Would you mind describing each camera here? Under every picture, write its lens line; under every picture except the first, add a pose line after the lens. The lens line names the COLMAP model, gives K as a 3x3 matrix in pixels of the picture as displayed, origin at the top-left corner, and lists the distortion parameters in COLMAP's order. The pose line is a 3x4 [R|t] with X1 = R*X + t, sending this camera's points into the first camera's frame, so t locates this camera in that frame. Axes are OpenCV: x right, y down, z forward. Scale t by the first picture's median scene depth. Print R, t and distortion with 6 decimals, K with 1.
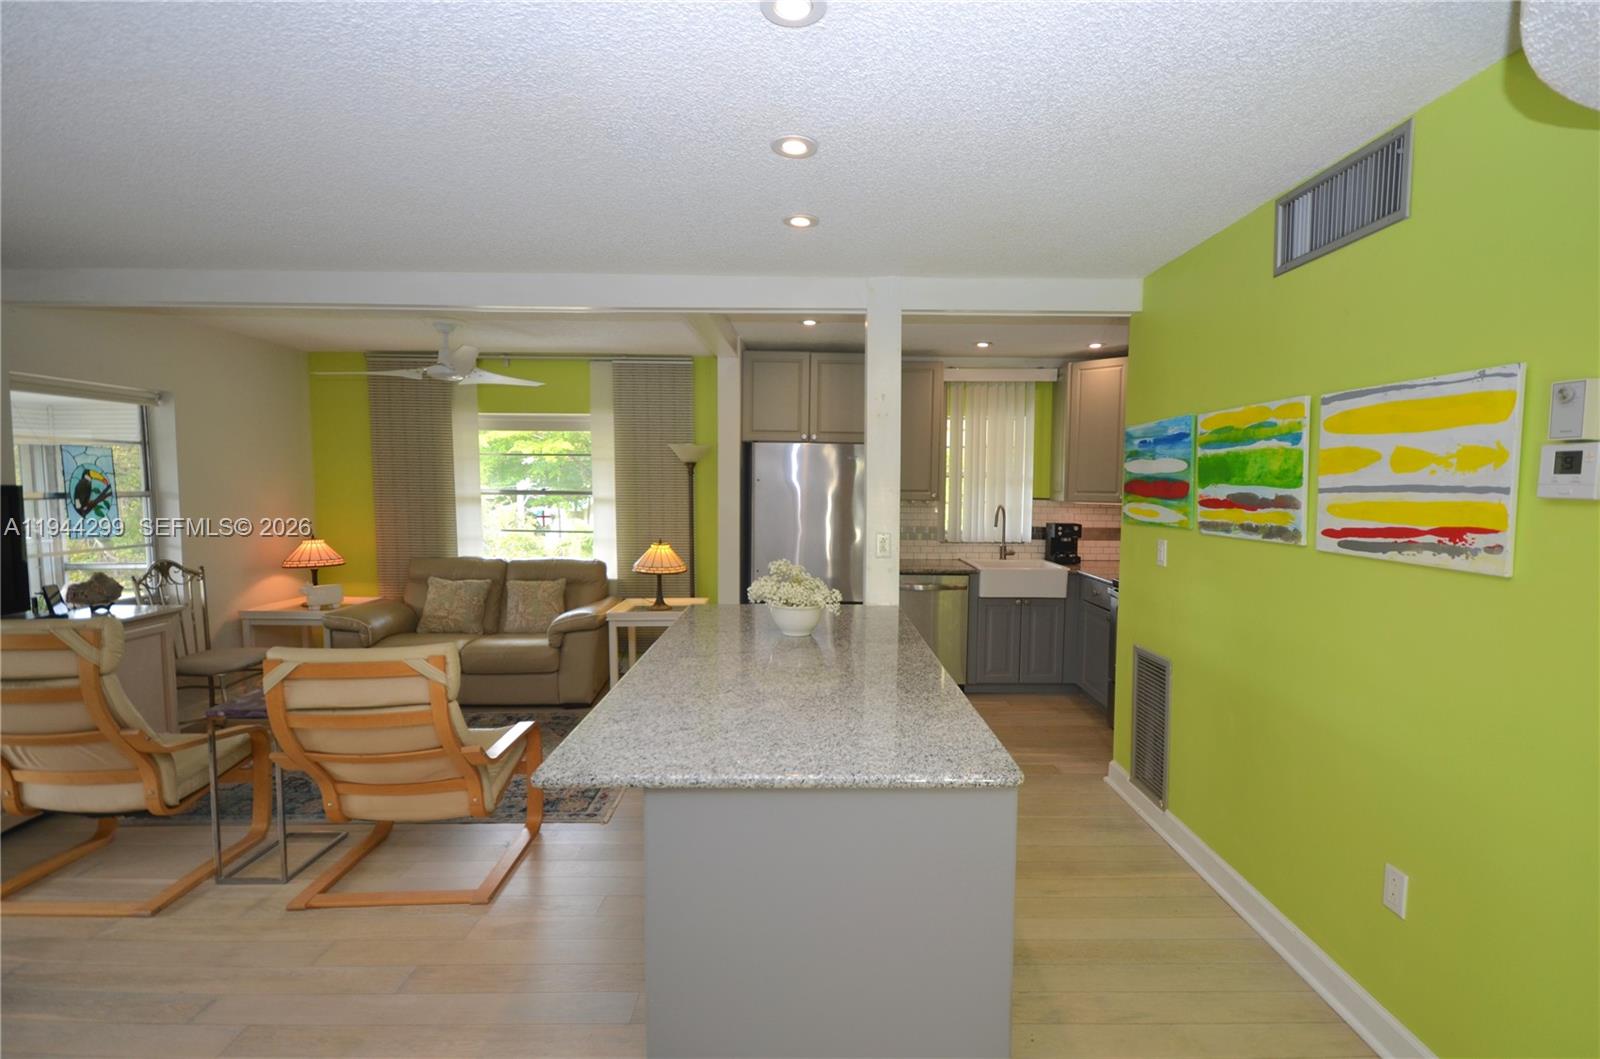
lens RADIAL K [[744.0, 0, 822.2], [0, 744.0, 536.7], [0, 0, 1]] dist [-0.003534, 0.007949]
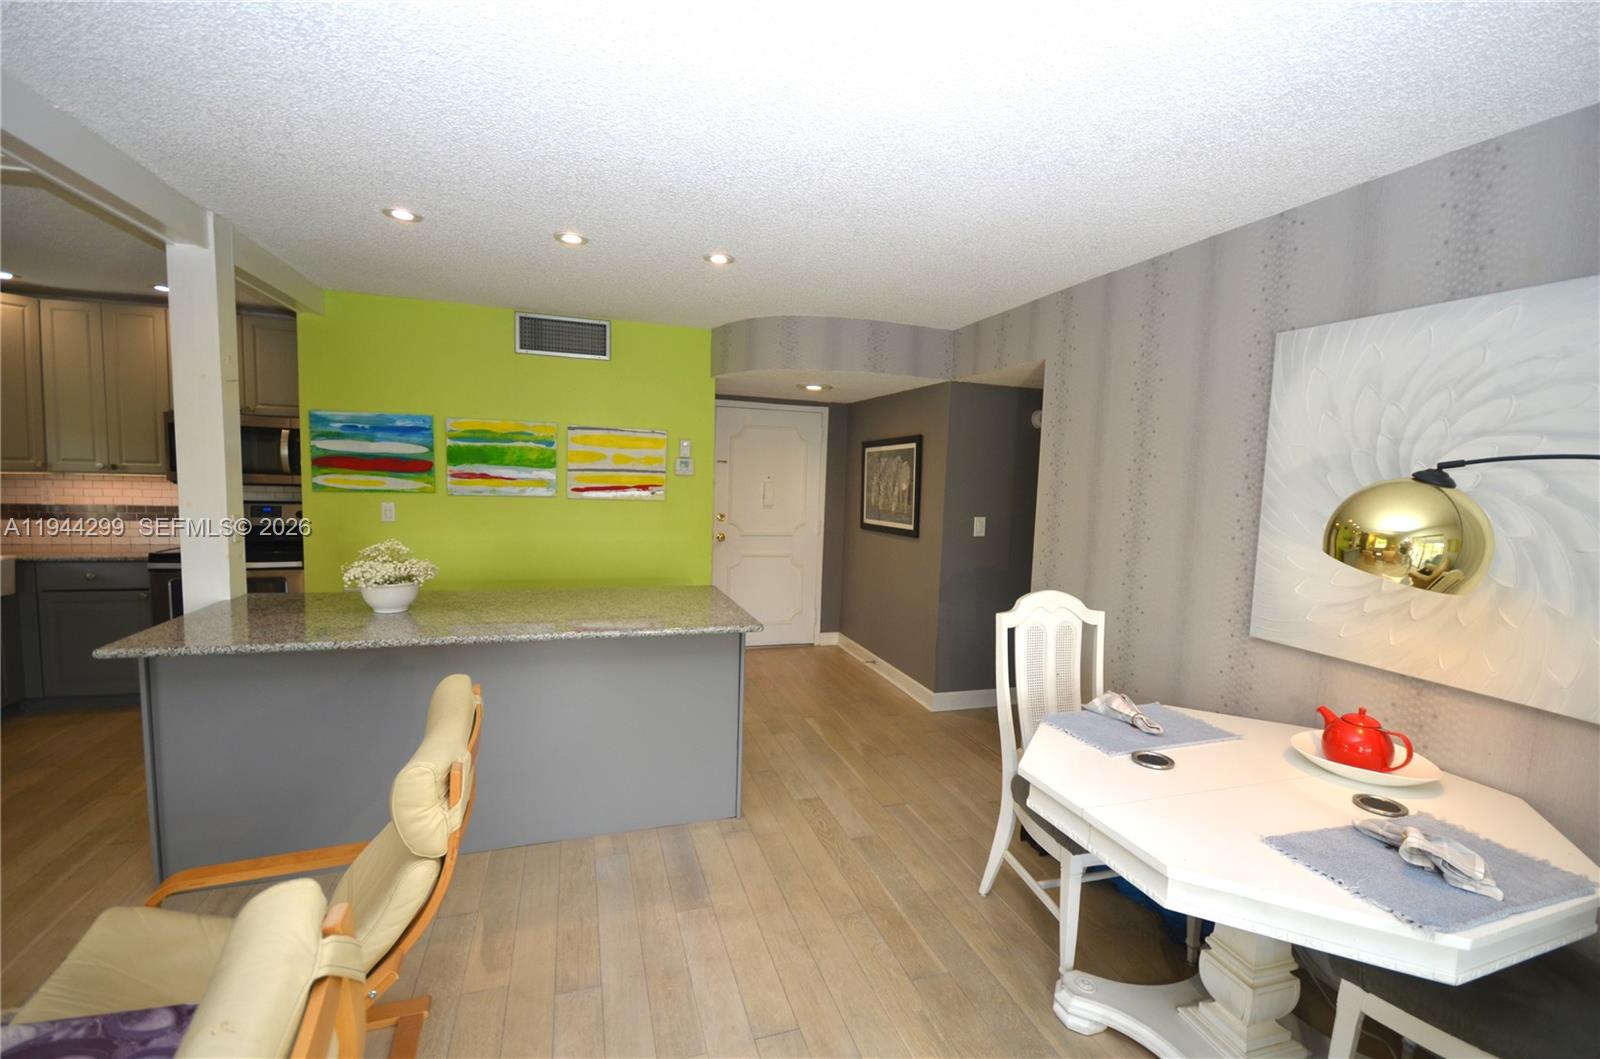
lens RADIAL K [[699.6, 0, 822.0], [0, 699.6, 535.4], [0, 0, 1]] dist [0.004730, -0.007514]
pose [[-0.321417, -0.100769, 0.941561, -0.844420], [0.031874, 0.992607, 0.117113, -0.050492], [-0.946401, 0.067653, -0.315829, 0.553524]]
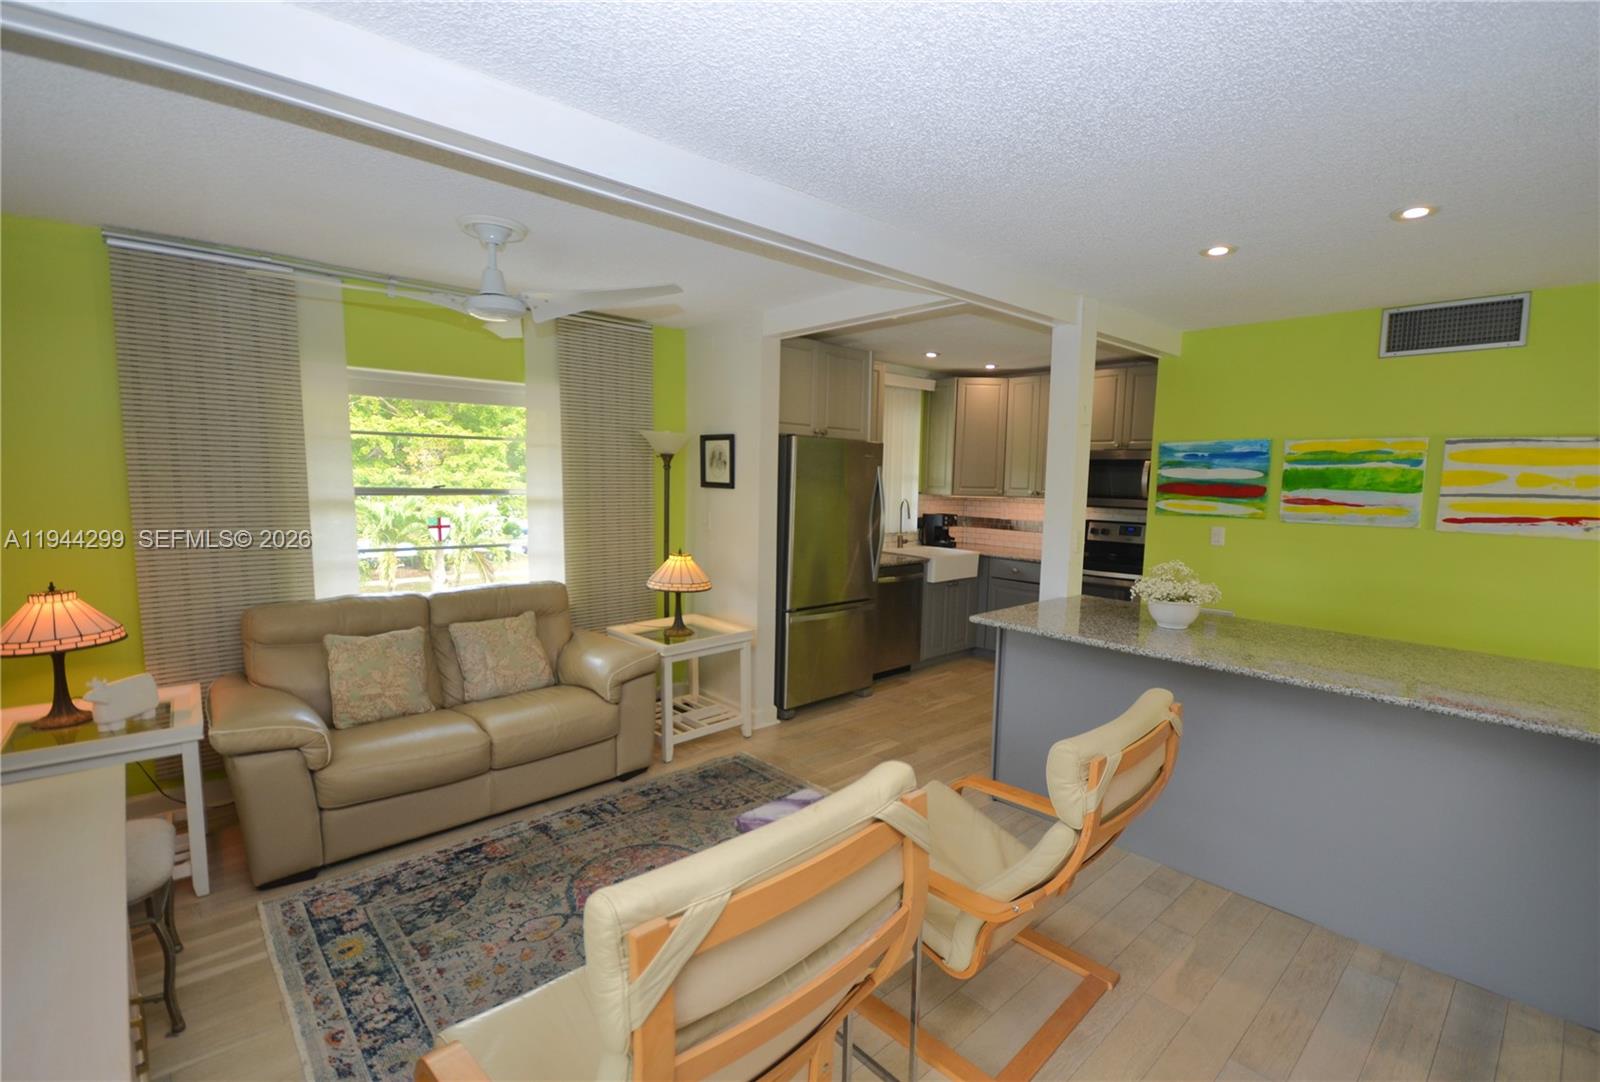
lens RADIAL K [[714.2, 0, 804.5], [0, 714.2, 550.5], [0, 0, 1]] dist [-0.001763, -0.000095]
pose [[0.747269, -0.063626, 0.661469, -0.849614], [0.035238, 0.997799, 0.056169, -0.045557], [-0.663587, -0.018664, 0.747866, 0.431949]]
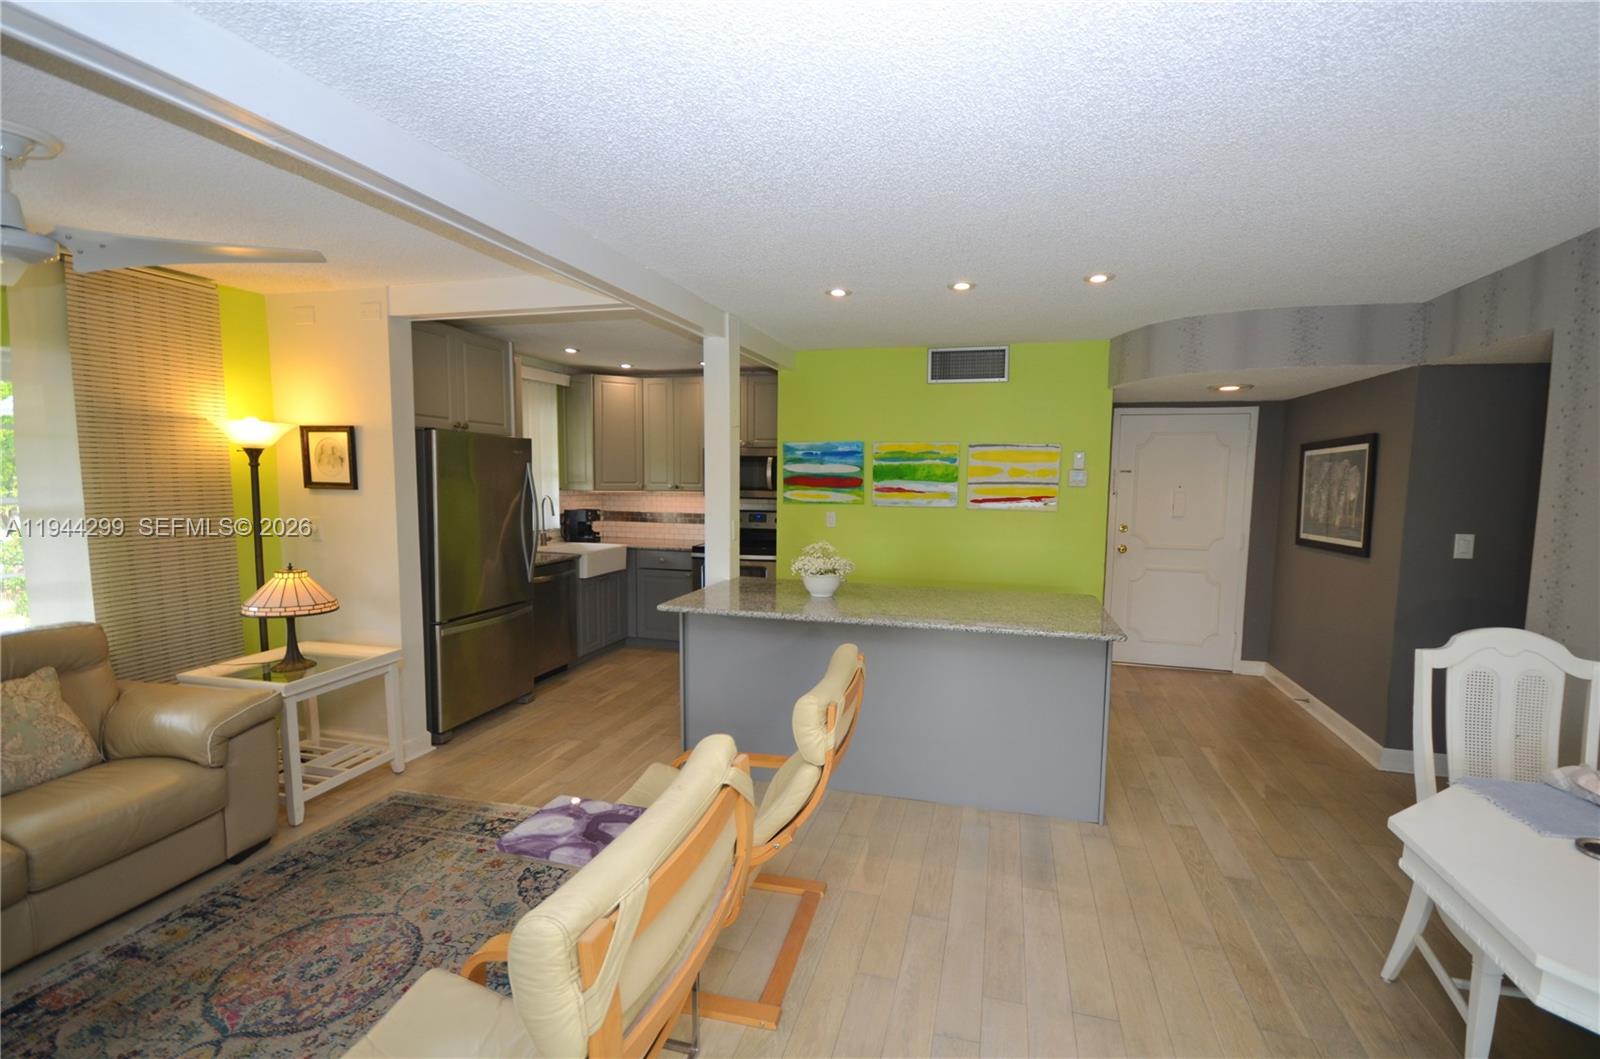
lens RADIAL K [[697.4, 0, 821.0], [0, 697.4, 537.1], [0, 0, 1]] dist [0.016643, -0.016456]
pose [[0.266652, -0.091876, 0.959404, -0.927754], [0.060968, 0.995060, 0.078346, -0.054694], [-0.961863, 0.037602, 0.270936, 0.493778]]
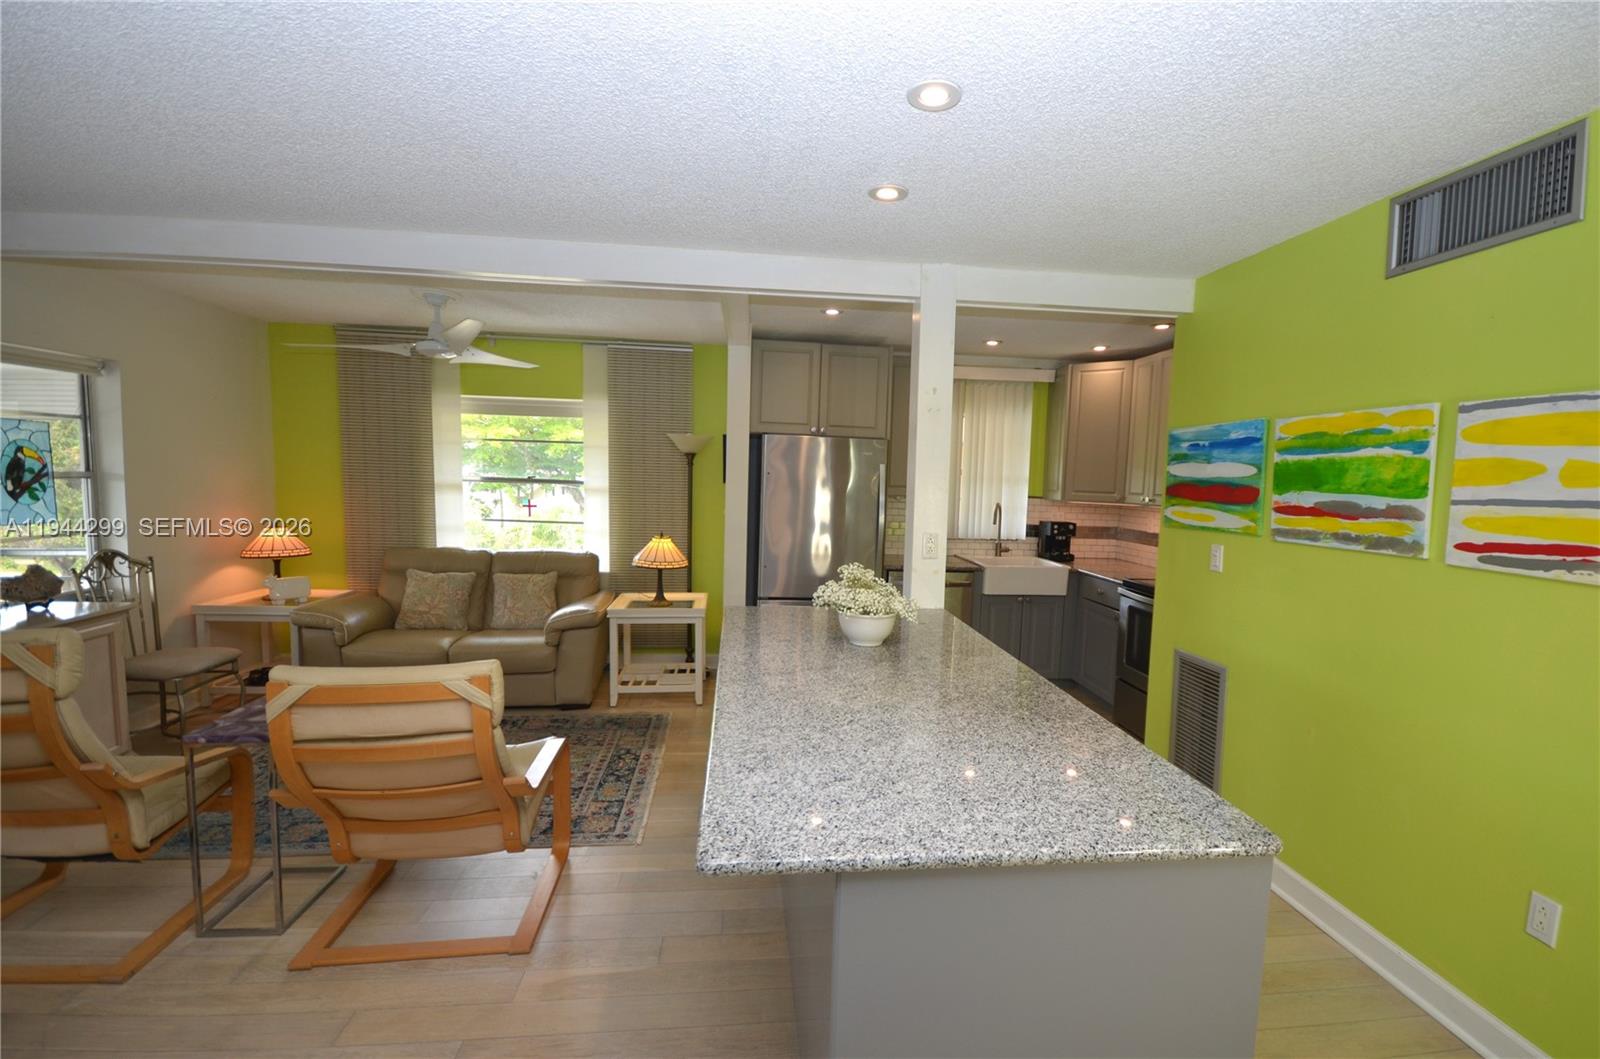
lens RADIAL K [[699.6, 0, 822.0], [0, 699.6, 535.4], [0, 0, 1]] dist [0.004730, -0.007514]
pose [[0.995355, 0.013581, 0.095306, -0.130308], [-0.014980, 0.999790, 0.013972, -0.011432], [-0.095096, -0.015335, 0.995350, 0.104181]]
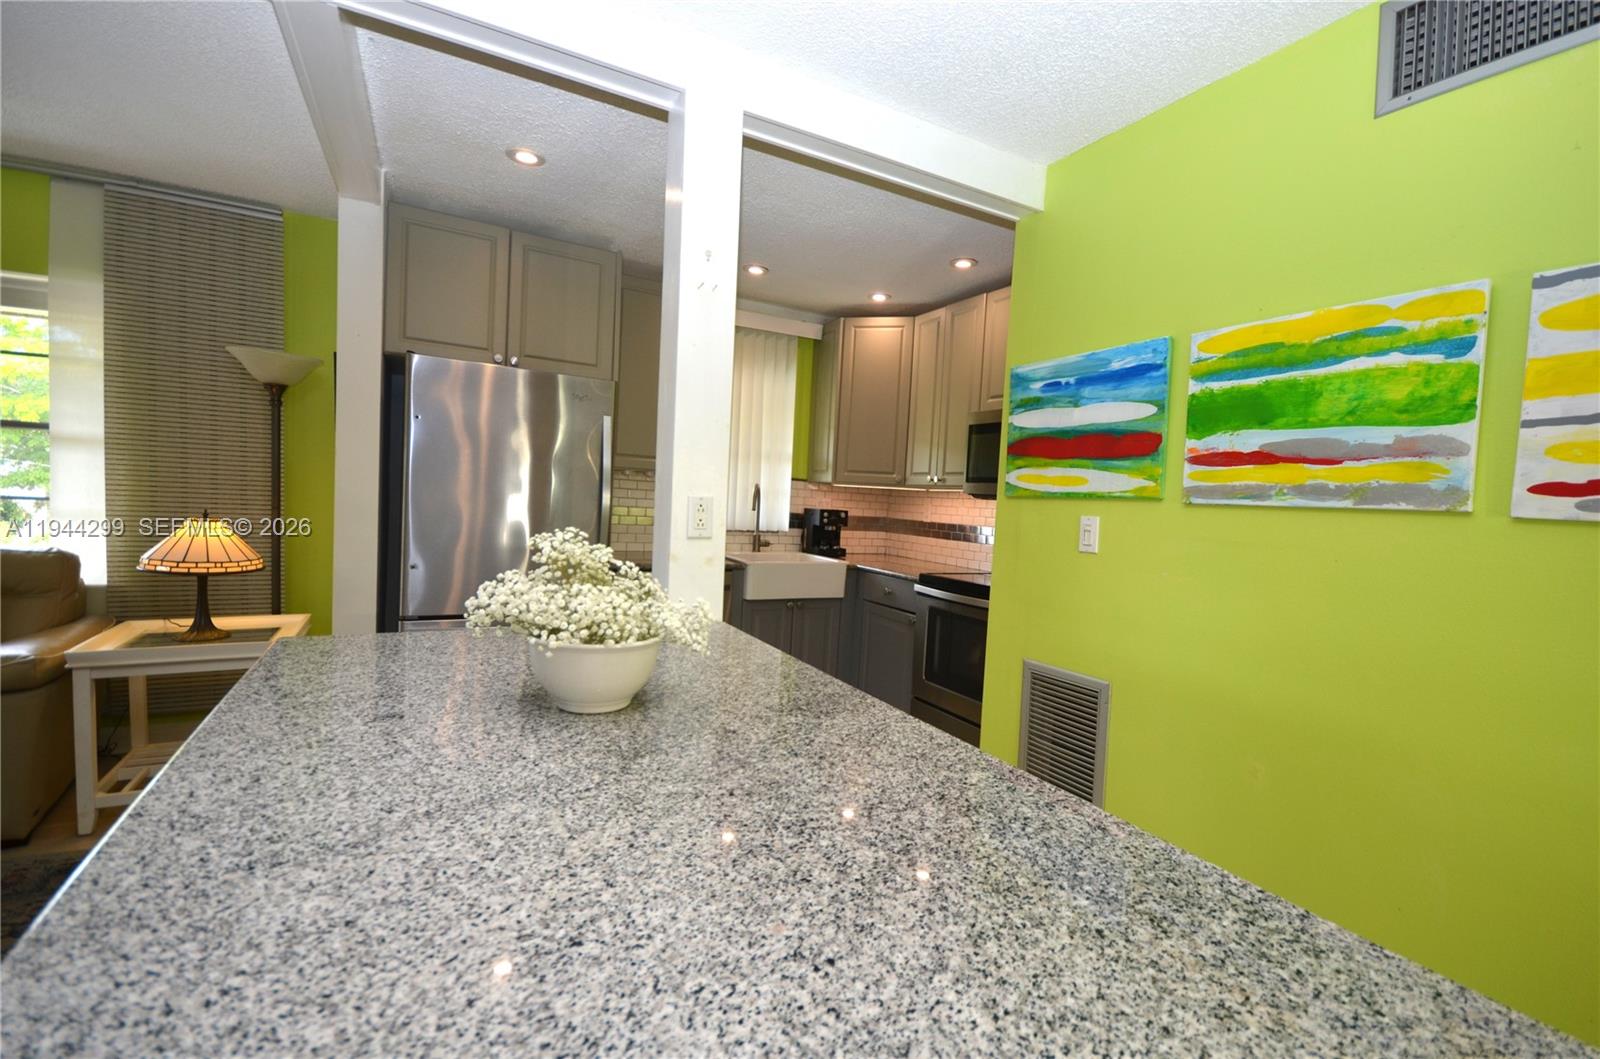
lens RADIAL K [[699.6, 0, 822.0], [0, 699.6, 535.4], [0, 0, 1]] dist [0.004730, -0.007514]
pose [[0.879395, 0.014618, 0.475869, -0.083490], [-0.012190, 0.999892, -0.008187, 0.026558], [-0.475937, 0.001399, 0.879478, 0.439297]]
